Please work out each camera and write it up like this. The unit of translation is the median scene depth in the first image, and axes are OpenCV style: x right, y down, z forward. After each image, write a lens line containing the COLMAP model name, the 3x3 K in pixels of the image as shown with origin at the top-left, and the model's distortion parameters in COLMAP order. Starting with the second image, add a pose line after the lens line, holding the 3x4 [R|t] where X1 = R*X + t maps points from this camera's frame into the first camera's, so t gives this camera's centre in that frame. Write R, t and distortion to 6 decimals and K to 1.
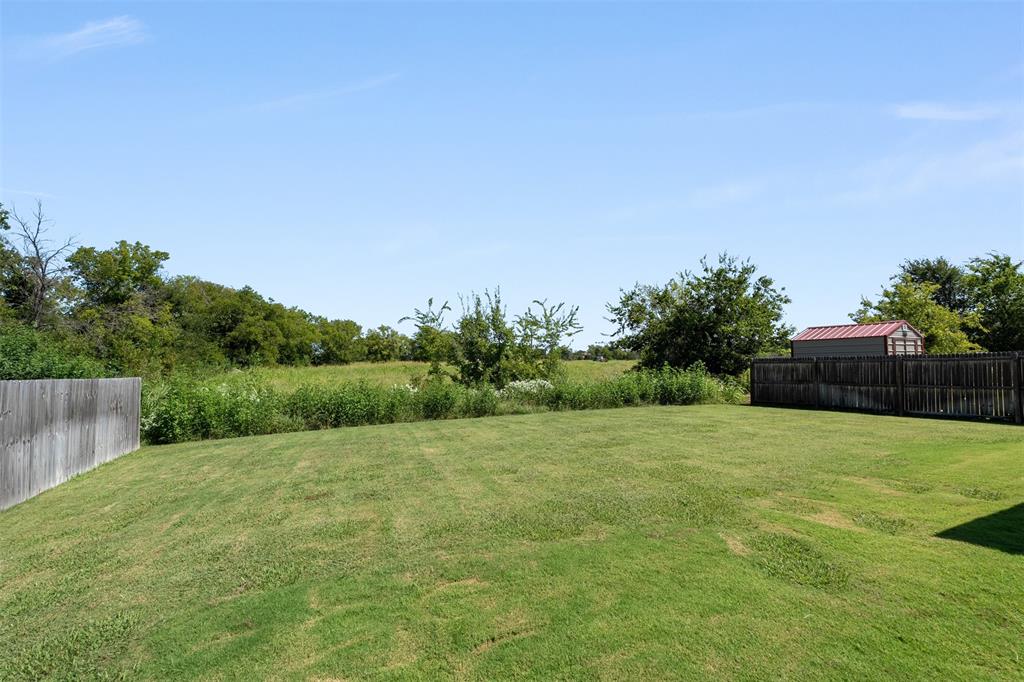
lens RADIAL K [[455.5, 0, 511.9], [0, 455.5, 352.3], [0, 0, 1]] dist [0.000050, 0.000013]
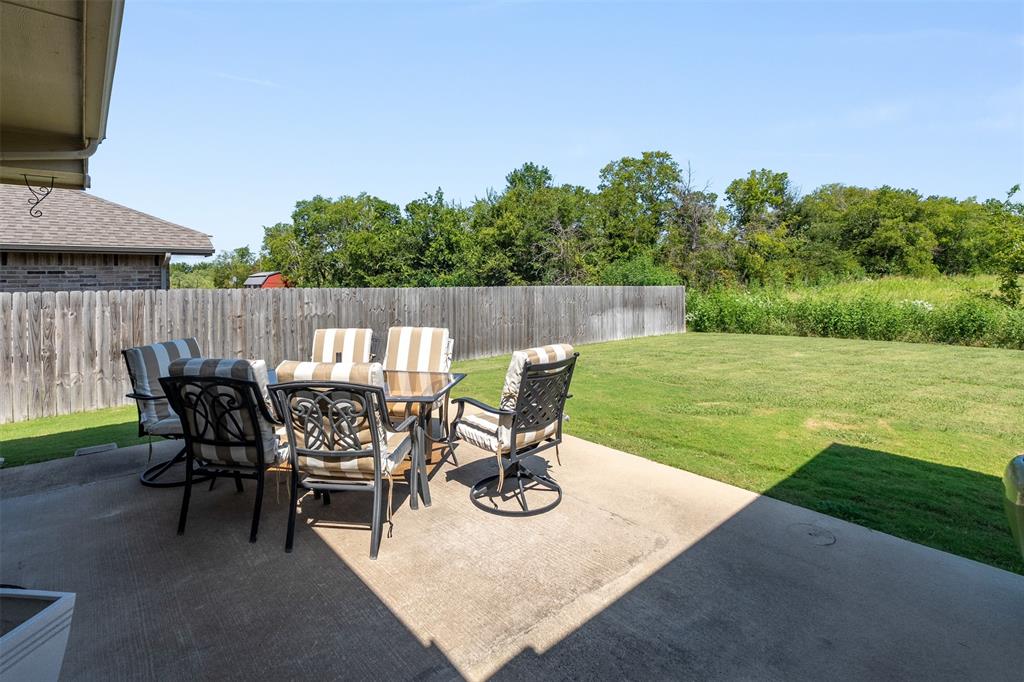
lens RADIAL K [[479.9, 0, 512.0], [0, 479.9, 341.0], [0, 0, 1]] dist [0.000066, -0.000027]
pose [[0.308044, 0.132021, -0.942167, 0.449343], [0.028791, 0.988577, 0.147938, -0.013620], [0.950936, -0.072698, 0.300724, -0.034997]]
